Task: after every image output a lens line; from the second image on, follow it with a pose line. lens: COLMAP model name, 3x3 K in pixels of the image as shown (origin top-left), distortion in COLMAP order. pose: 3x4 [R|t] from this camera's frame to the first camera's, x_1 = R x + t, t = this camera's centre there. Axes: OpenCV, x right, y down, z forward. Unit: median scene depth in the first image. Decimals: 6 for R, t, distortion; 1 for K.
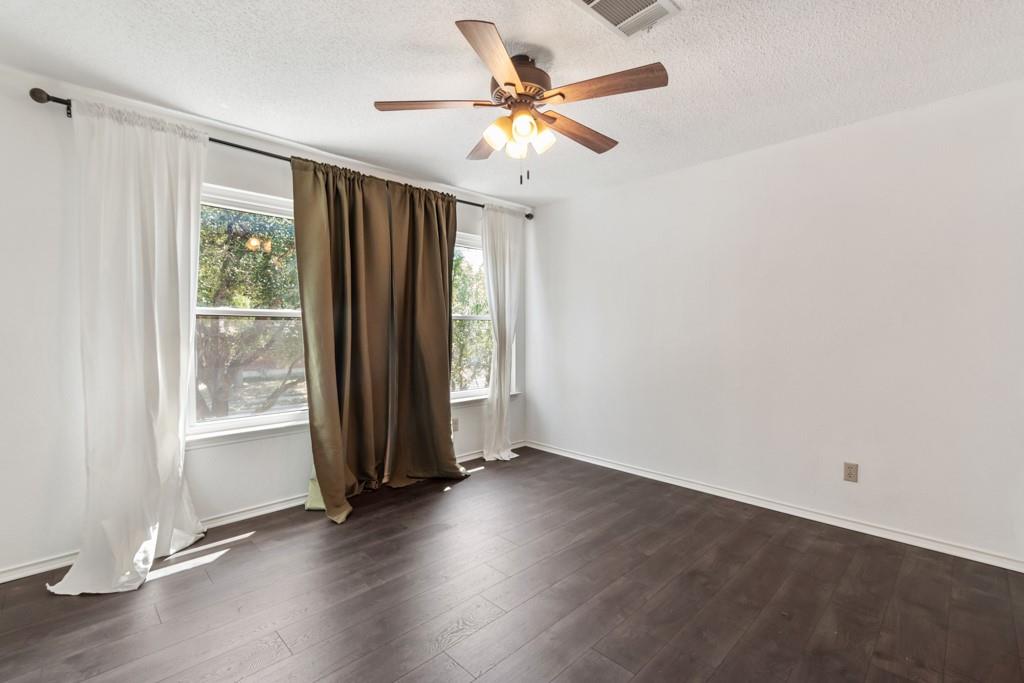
lens RADIAL K [[453.5, 0, 512.6], [0, 453.5, 346.7], [0, 0, 1]] dist [-0.001104, -0.000097]
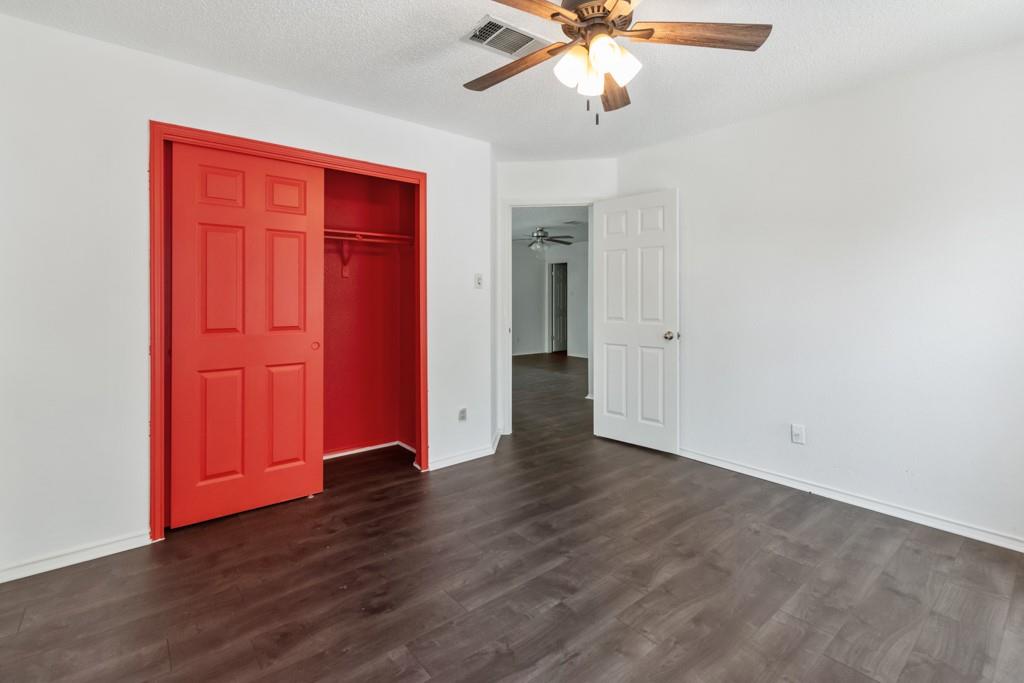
lens RADIAL K [[468.5, 0, 516.5], [0, 468.5, 303.8], [0, 0, 1]] dist [-0.000134, 0.000074]
pose [[-0.995482, 0.002178, 0.094925, 0.058327], [0.005765, 0.999279, 0.037527, -0.039789], [-0.094775, 0.037905, -0.994777, 1.277641]]
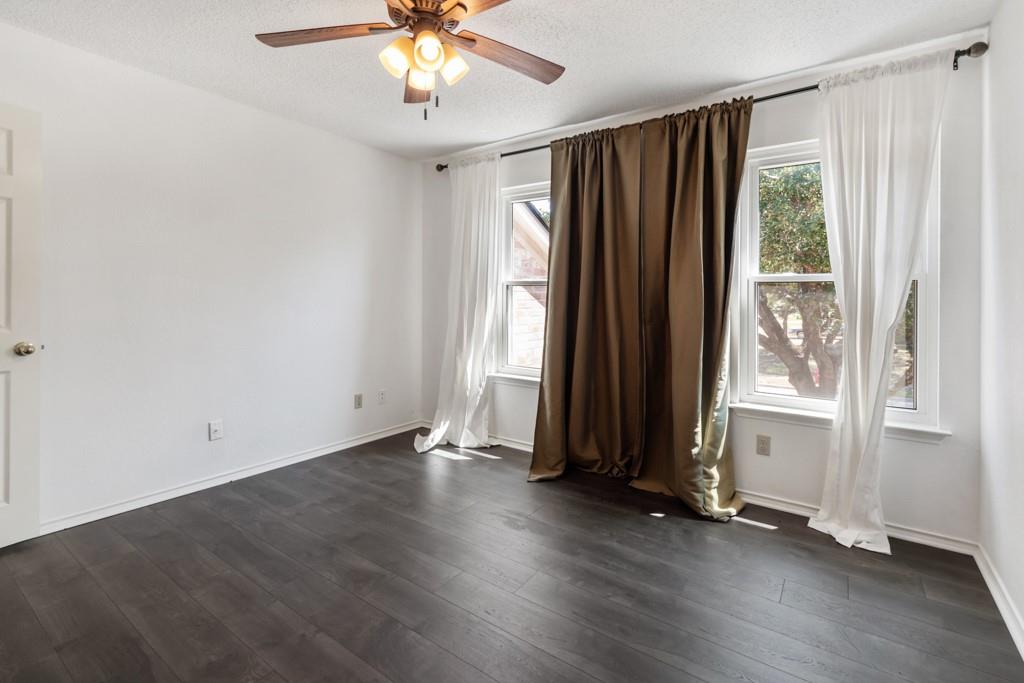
lens RADIAL K [[468.5, 0, 516.5], [0, 468.5, 303.8], [0, 0, 1]] dist [-0.000134, 0.000074]
pose [[0.176161, 0.011730, -0.984291, 0.612499], [-0.046075, 0.998931, 0.003658, -0.019772], [0.983282, 0.044707, 0.176513, 0.694352]]
